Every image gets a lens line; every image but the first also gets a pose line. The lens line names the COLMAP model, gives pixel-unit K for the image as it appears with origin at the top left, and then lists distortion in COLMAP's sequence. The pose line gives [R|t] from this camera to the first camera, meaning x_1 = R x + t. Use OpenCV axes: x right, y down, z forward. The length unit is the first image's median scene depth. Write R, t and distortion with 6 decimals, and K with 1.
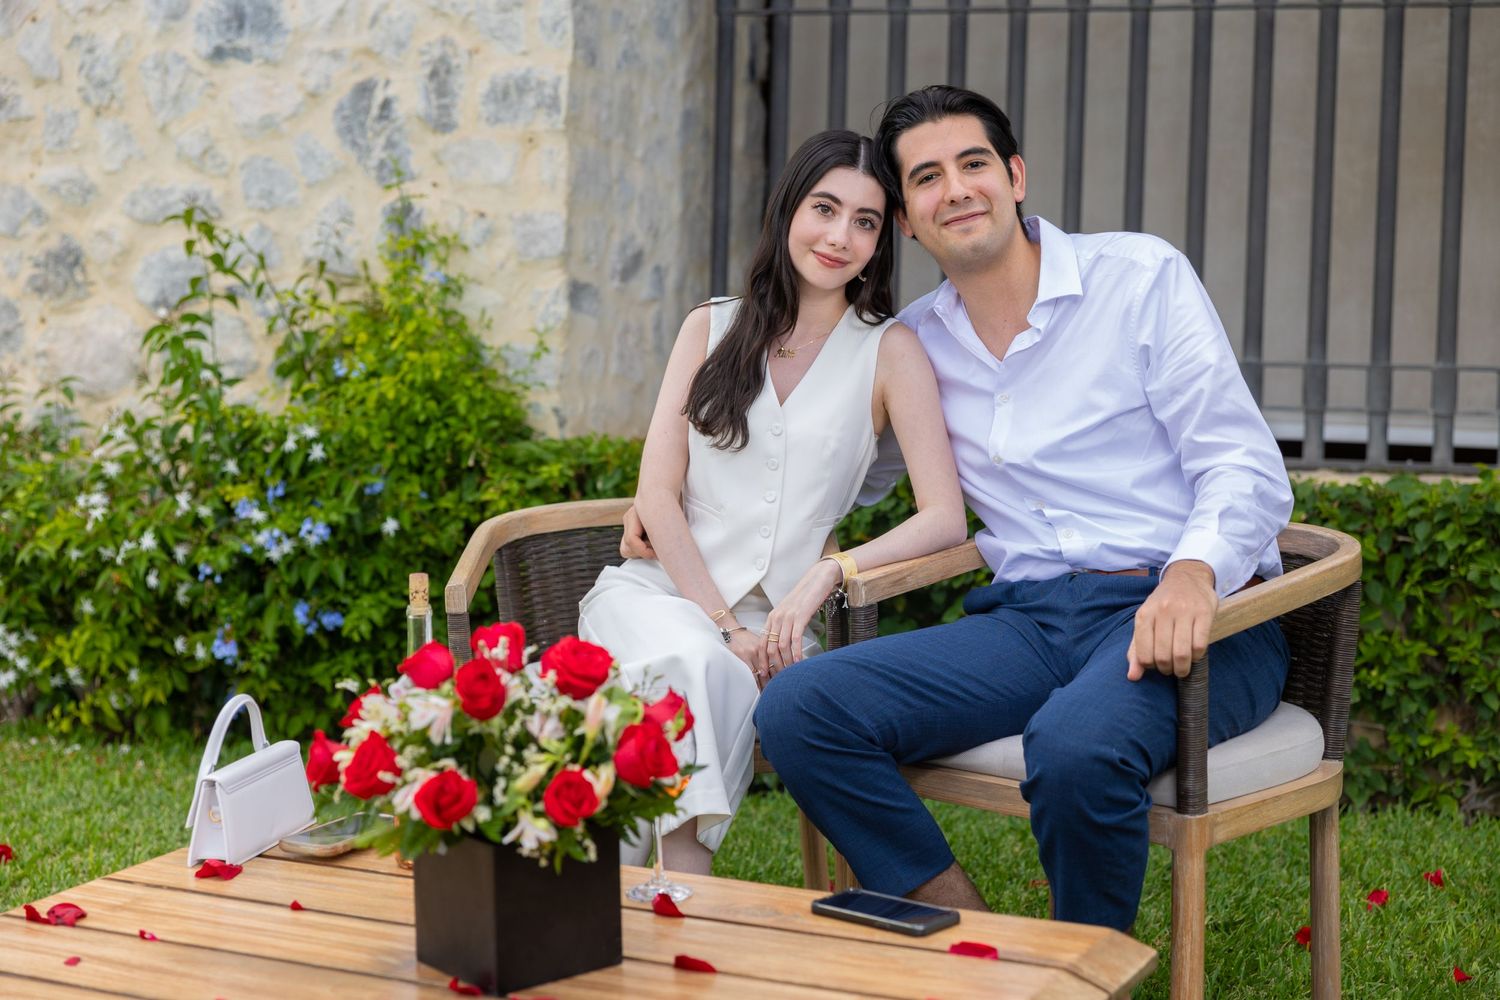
lens RADIAL K [[2307.5, 0, 750.0], [0, 2307.5, 500.0], [0, 0, 1]] dist [-0.023641, 0.077689]
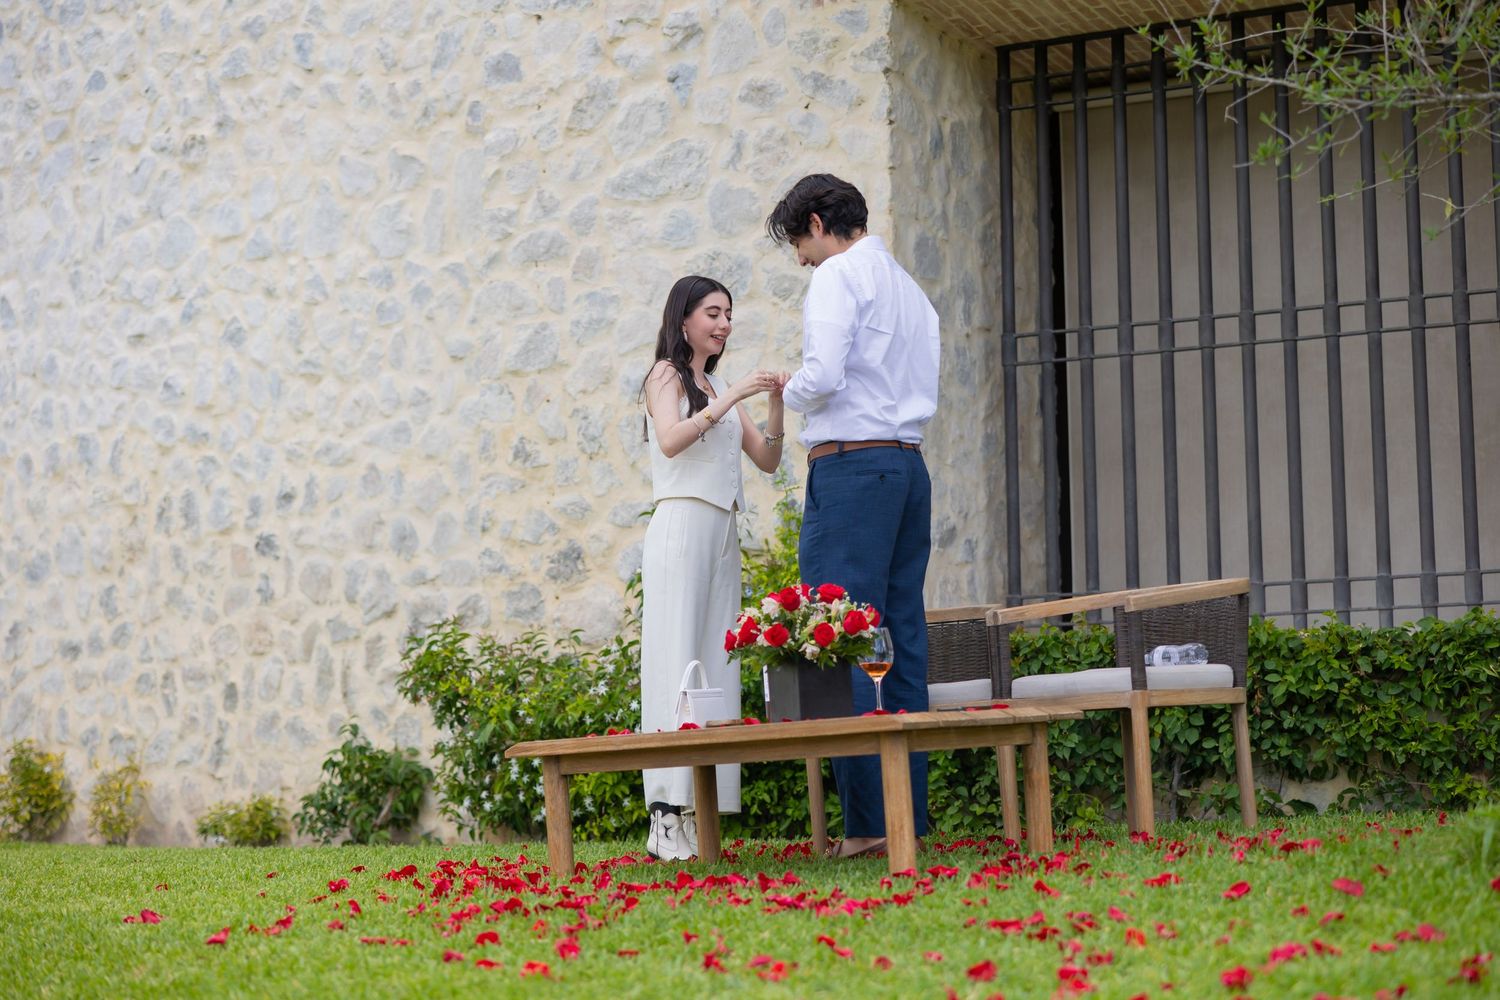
lens RADIAL K [[2888.4, 0, 742.5], [0, 2888.4, 515.5], [0, 0, 1]] dist [0.020363, -0.077971]
pose [[0.980507, -0.062616, -0.186240, 0.176047], [0.027818, 0.982553, -0.183893, 0.235305], [0.194506, 0.175128, 0.965141, -0.856727]]
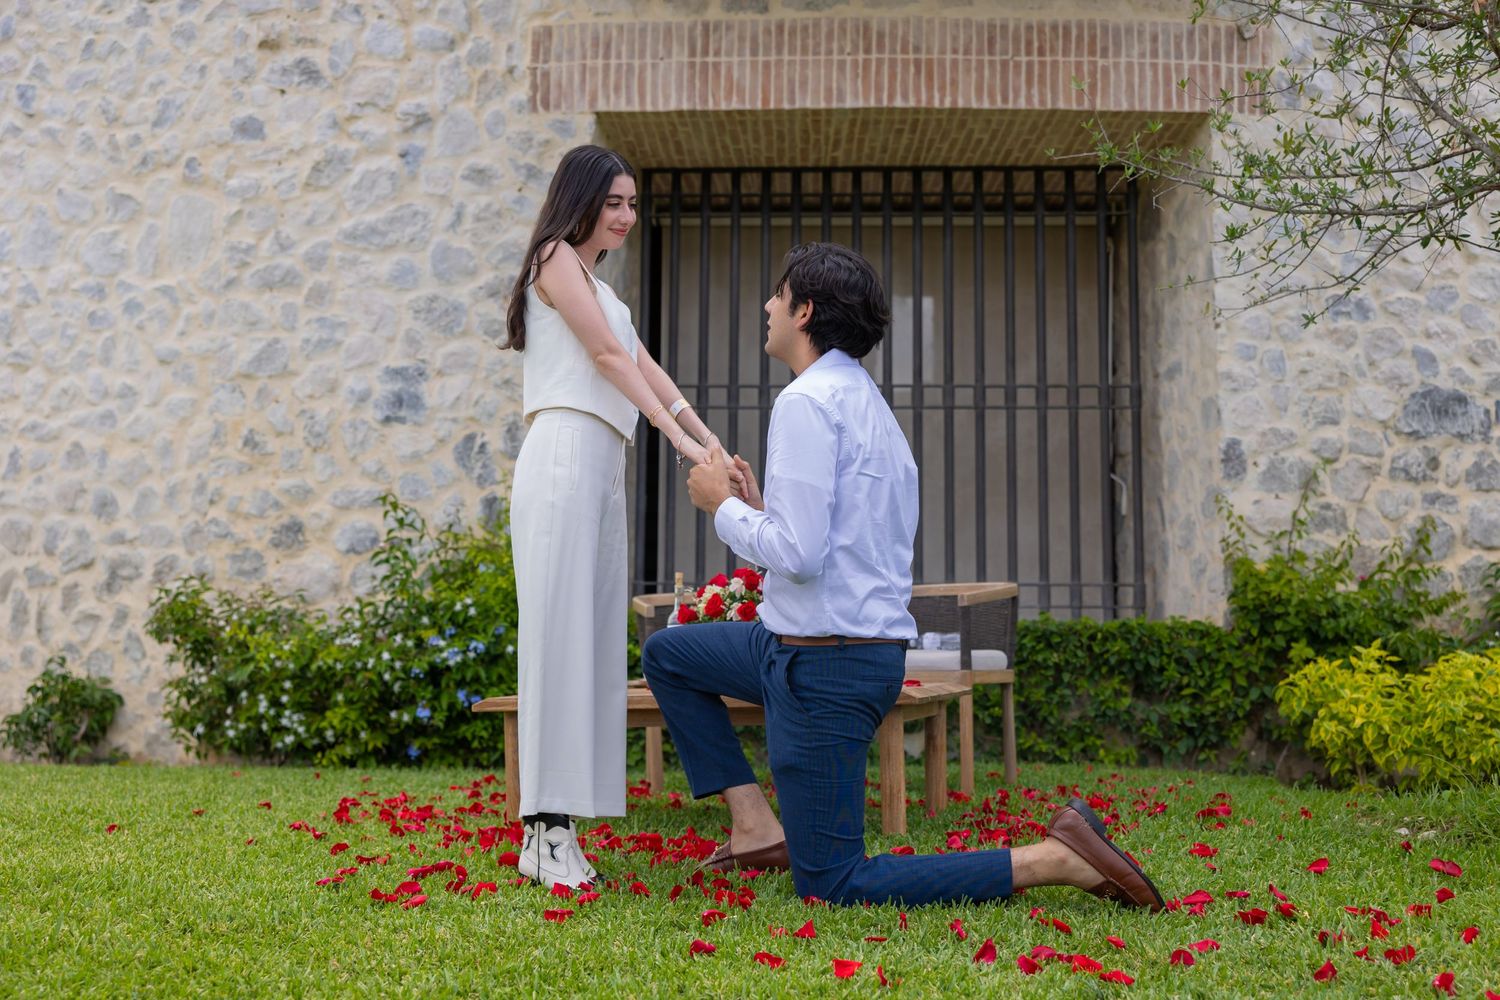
lens RADIAL K [[1765.1, 0, 785.1], [0, 1765.1, 530.2], [0, 0, 1]] dist [0.000037, 0.028804]
pose [[0.980026, 0.006341, 0.198767, -0.207396], [0.029112, 0.984150, -0.174932, 0.166805], [-0.196726, 0.177225, 0.964308, -0.469520]]
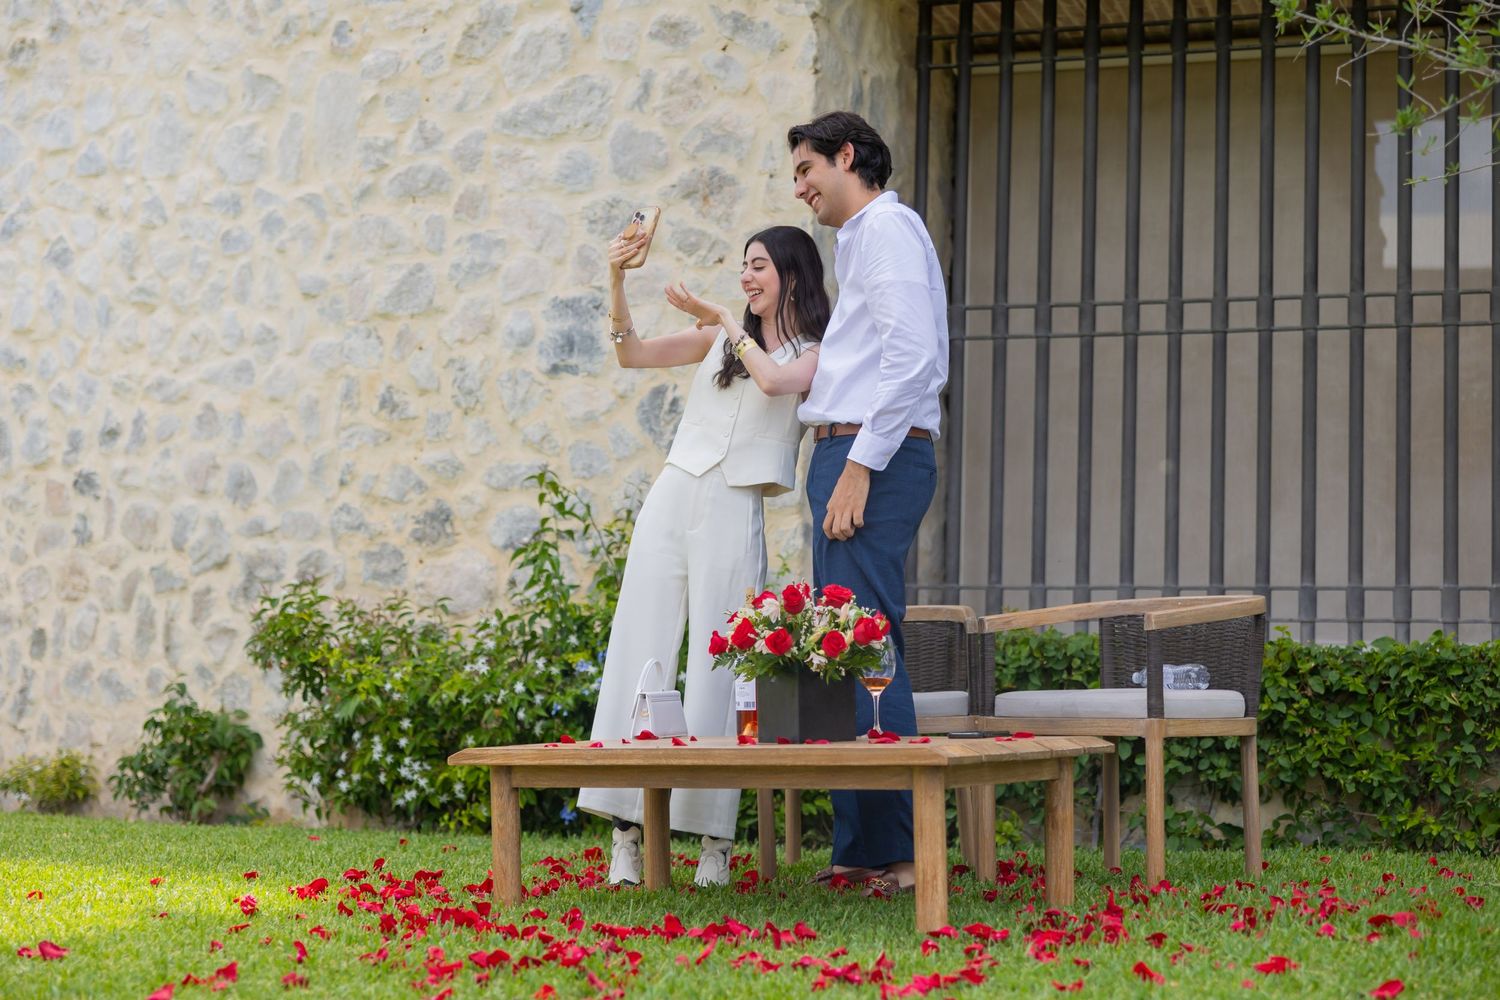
lens RADIAL K [[2744.5, 0, 718.2], [0, 2744.5, 543.8], [0, 0, 1]] dist [0.008656, -0.016990]
pose [[0.995885, -0.004954, -0.090489, 0.021326], [-0.009152, 0.987903, -0.154804, 0.178884], [0.090161, 0.154995, 0.983792, -0.656408]]
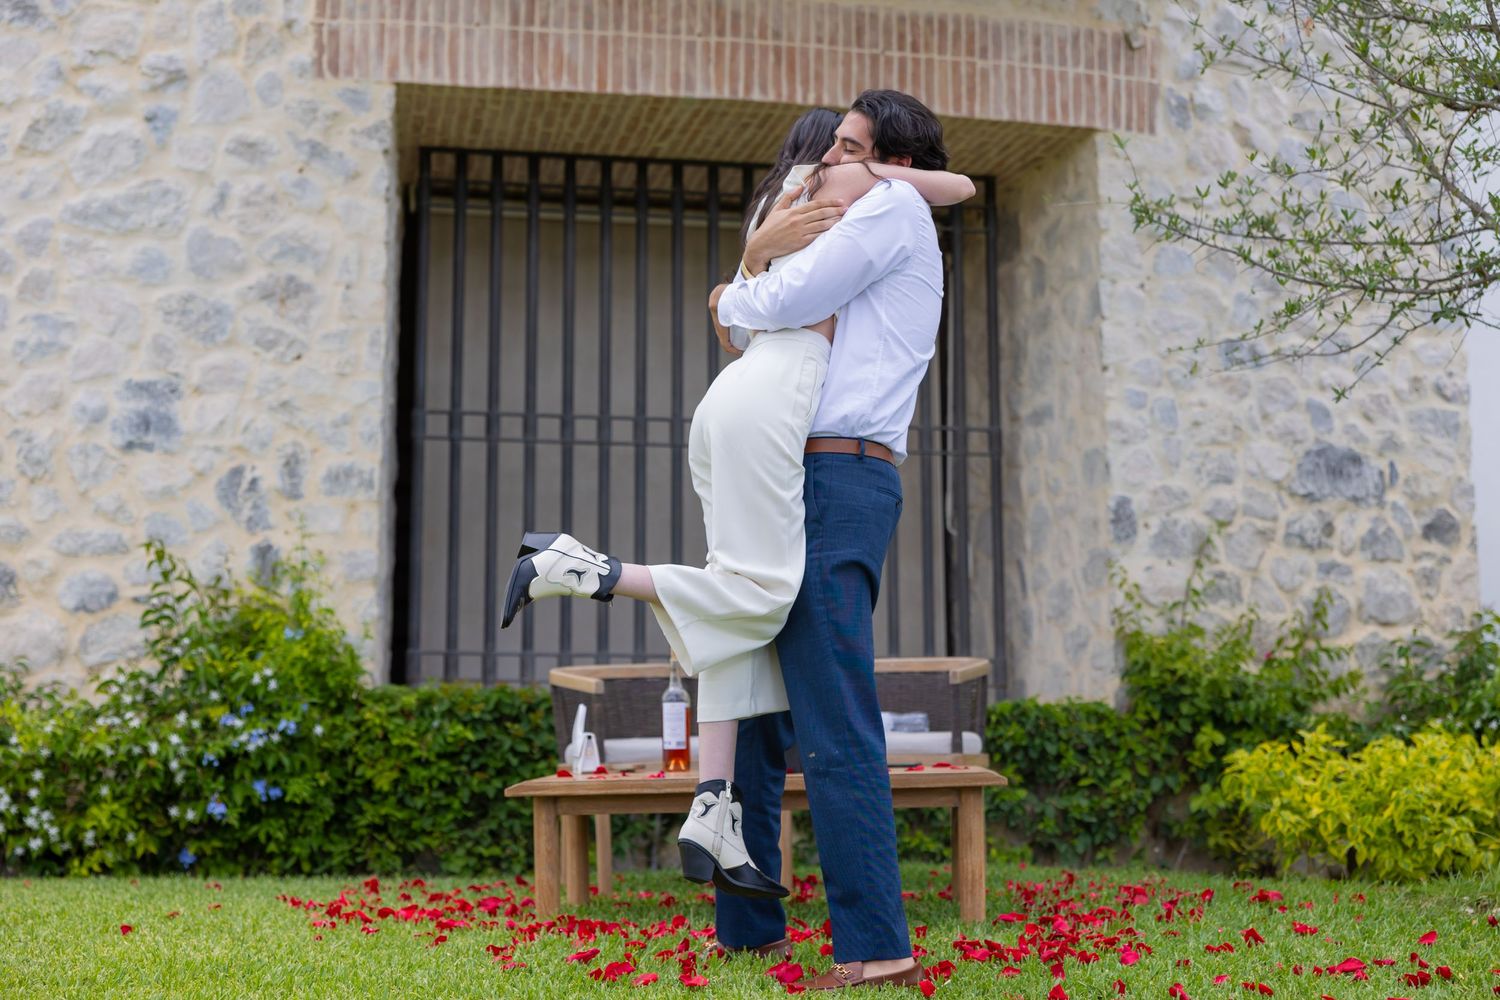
lens RADIAL K [[2452.1, 0, 774.2], [0, 2452.1, 460.8], [0, 0, 1]] dist [0.001097, 0.071945]
pose [[0.907115, 0.043097, 0.418670, -0.547295], [0.051504, 0.975901, -0.212050, 0.190813], [-0.417720, 0.213917, 0.883034, -0.638109]]
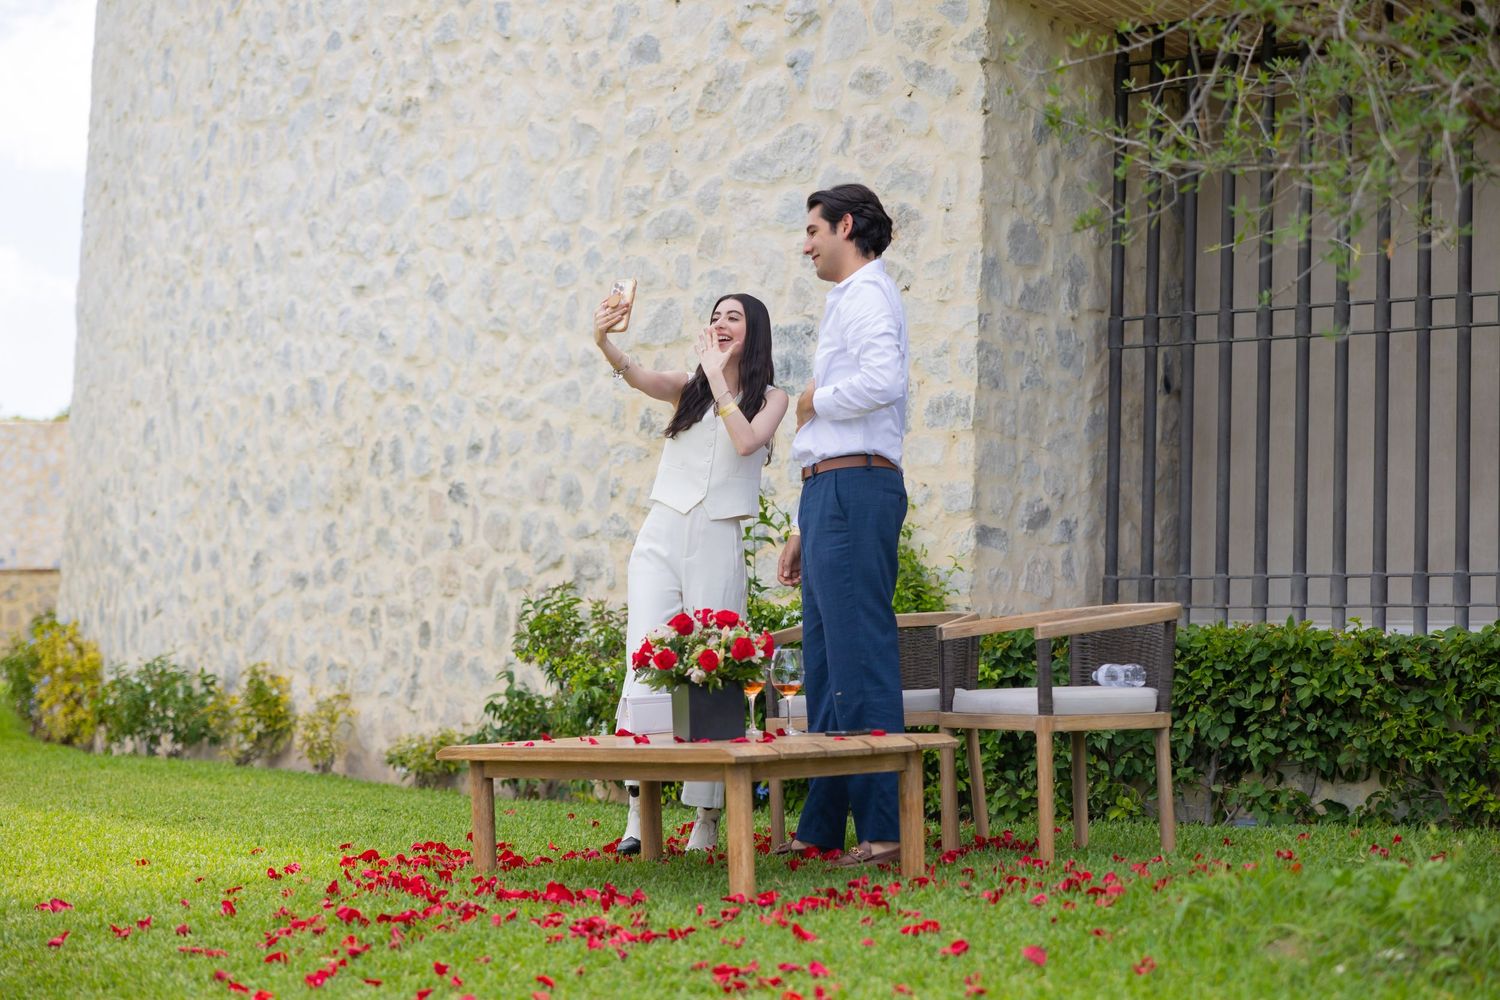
lens RADIAL K [[2888.4, 0, 742.5], [0, 2888.4, 515.5], [0, 0, 1]] dist [0.020363, -0.077971]
pose [[0.934524, -0.028764, -0.354735, 0.466740], [-0.022253, 0.990056, -0.138902, 0.173093], [0.355203, 0.137701, 0.924591, -0.859372]]
